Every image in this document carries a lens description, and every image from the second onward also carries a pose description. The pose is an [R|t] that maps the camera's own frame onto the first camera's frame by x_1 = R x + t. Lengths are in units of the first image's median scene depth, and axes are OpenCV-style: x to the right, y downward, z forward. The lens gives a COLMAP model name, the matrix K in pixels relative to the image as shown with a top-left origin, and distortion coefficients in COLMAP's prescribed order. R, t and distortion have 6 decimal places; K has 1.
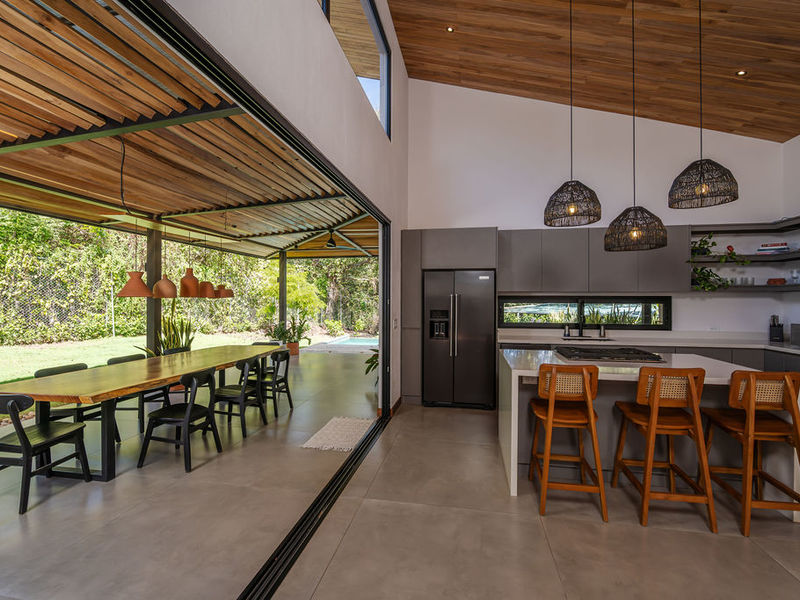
lens RADIAL K [[382.8, 0, 400.0], [0, 382.8, 300.0], [0, 0, 1]] dist [-0.001089, -0.000385]
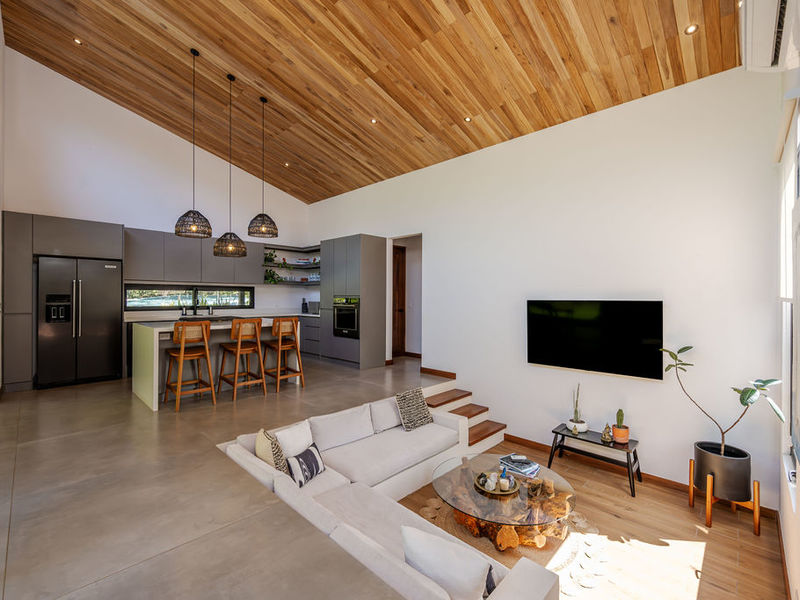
lens RADIAL K [[367.9, 0, 400.0], [0, 367.9, 300.0], [0, 0, 1]] dist [-0.011677, 0.000437]
pose [[0.566346, -0.005571, 0.824149, -0.210294], [-0.004128, 0.999945, 0.009597, 0.030642], [-0.824157, -0.008837, 0.566292, -0.375116]]
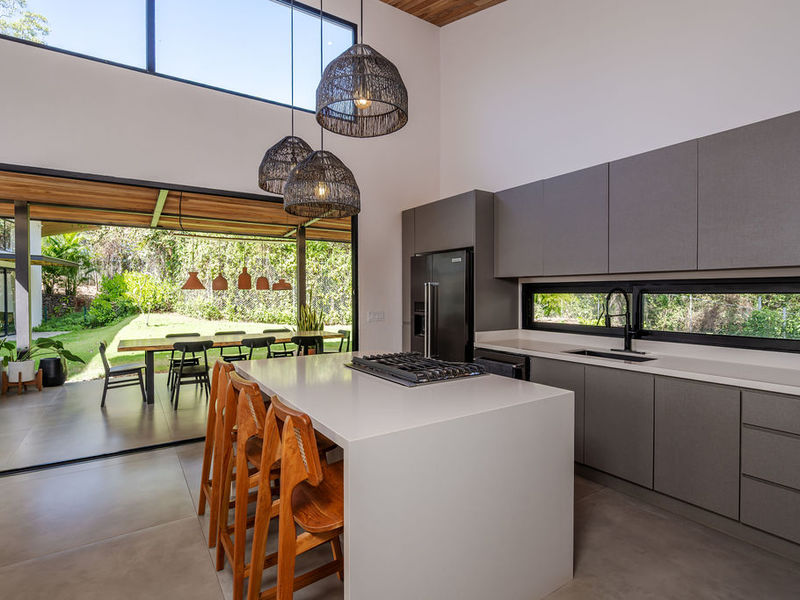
lens RADIAL K [[425.7, 0, 400.0], [0, 425.7, 300.0], [0, 0, 1]] dist [0.000212, -0.000062]
pose [[0.681356, 0.007822, -0.731911, 0.816516], [0.002000, 0.999919, 0.012549, 0.011400], [0.731950, -0.010014, 0.681285, 0.363152]]
